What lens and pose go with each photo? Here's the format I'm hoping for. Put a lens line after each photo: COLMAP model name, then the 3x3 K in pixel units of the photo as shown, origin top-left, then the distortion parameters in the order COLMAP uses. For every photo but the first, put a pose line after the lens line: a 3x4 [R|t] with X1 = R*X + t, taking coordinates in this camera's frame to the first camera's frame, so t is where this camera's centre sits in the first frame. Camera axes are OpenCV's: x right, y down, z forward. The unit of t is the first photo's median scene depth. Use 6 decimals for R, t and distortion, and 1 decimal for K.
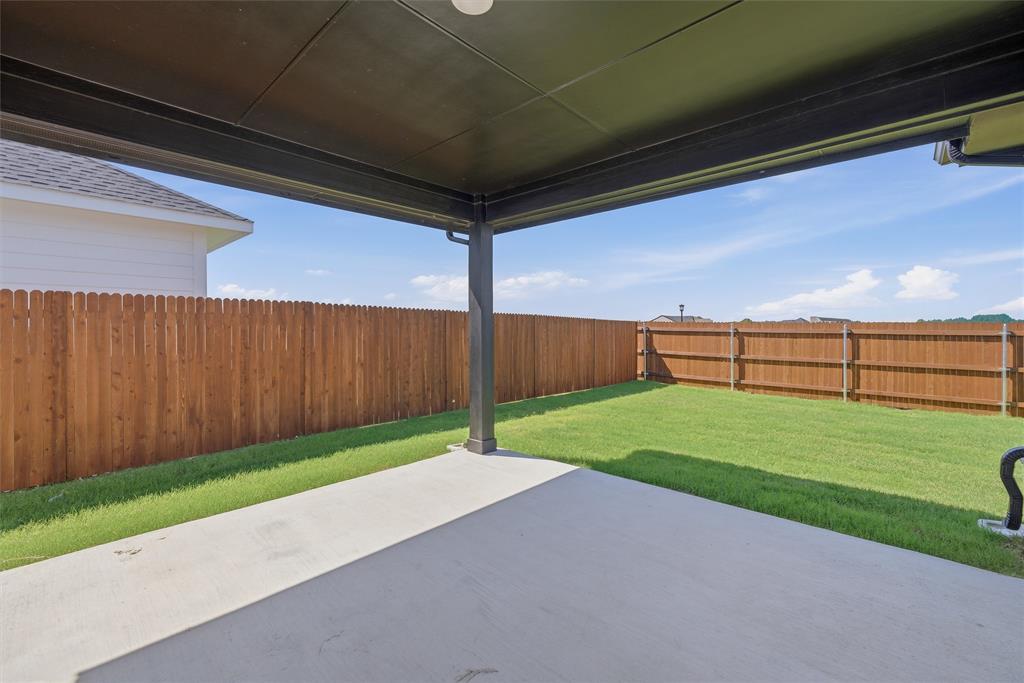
lens RADIAL K [[432.4, 0, 512.8], [0, 432.4, 333.3], [0, 0, 1]] dist [-0.002778, -0.000382]
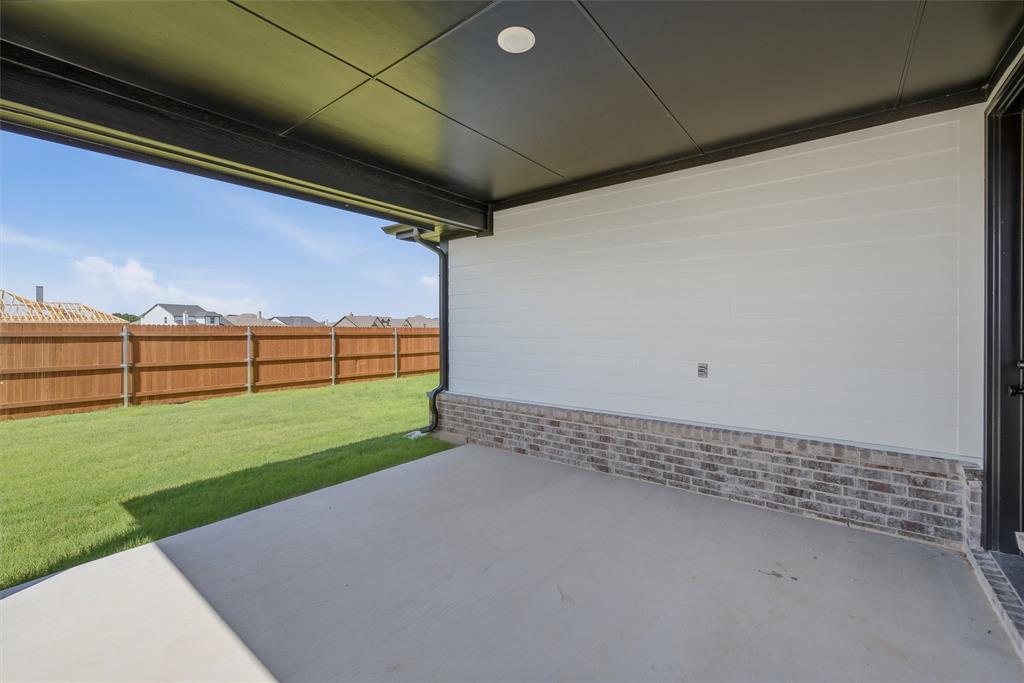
lens RADIAL K [[432.4, 0, 511.6], [0, 432.4, 332.6], [0, 0, 1]] dist [-0.002778, -0.000382]
pose [[-0.089272, -0.008584, 0.995970, -0.270050], [0.013087, 0.999866, 0.009791, -0.005338], [-0.995921, 0.013908, -0.089148, 0.246927]]
